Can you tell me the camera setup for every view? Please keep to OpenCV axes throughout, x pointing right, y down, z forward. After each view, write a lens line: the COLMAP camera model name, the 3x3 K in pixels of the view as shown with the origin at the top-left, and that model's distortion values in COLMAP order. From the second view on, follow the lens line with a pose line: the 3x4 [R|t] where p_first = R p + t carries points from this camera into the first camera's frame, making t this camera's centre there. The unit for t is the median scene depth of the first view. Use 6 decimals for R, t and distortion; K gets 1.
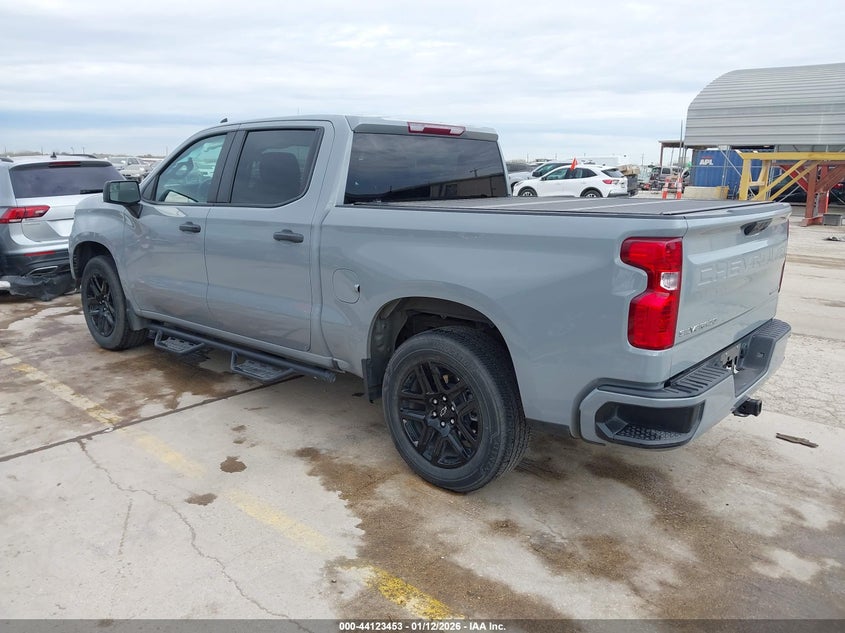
lens RADIAL K [[661.6, 0, 420.2], [0, 661.6, 321.9], [0, 0, 1]] dist [-0.007458, 0.016632]
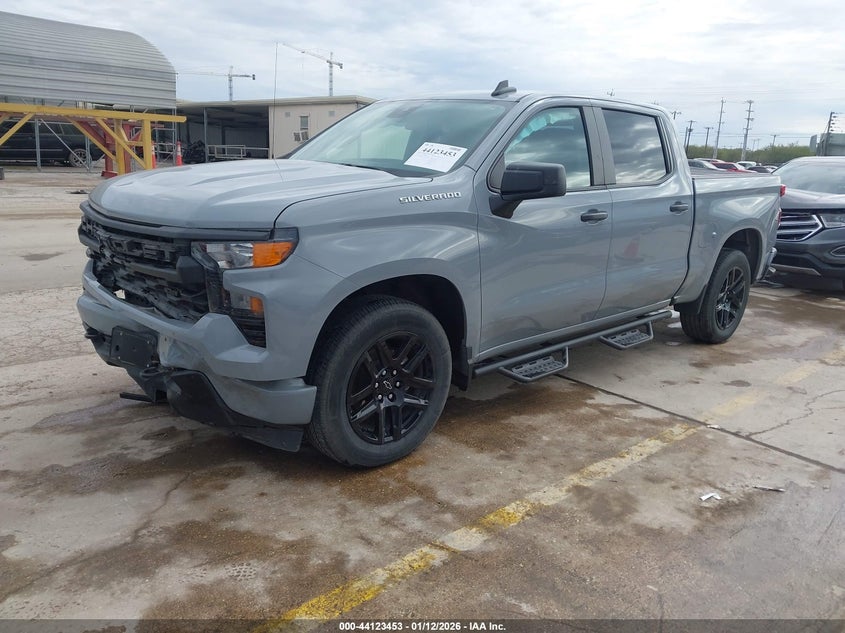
lens RADIAL K [[661.6, 0, 421.3], [0, 661.6, 314.1], [0, 0, 1]] dist [-0.007458, 0.016632]
pose [[0.110685, -0.249054, 0.962144, -1.278949], [0.182377, 0.956743, 0.226676, -0.264911], [-0.976979, 0.150383, 0.151319, 1.129563]]
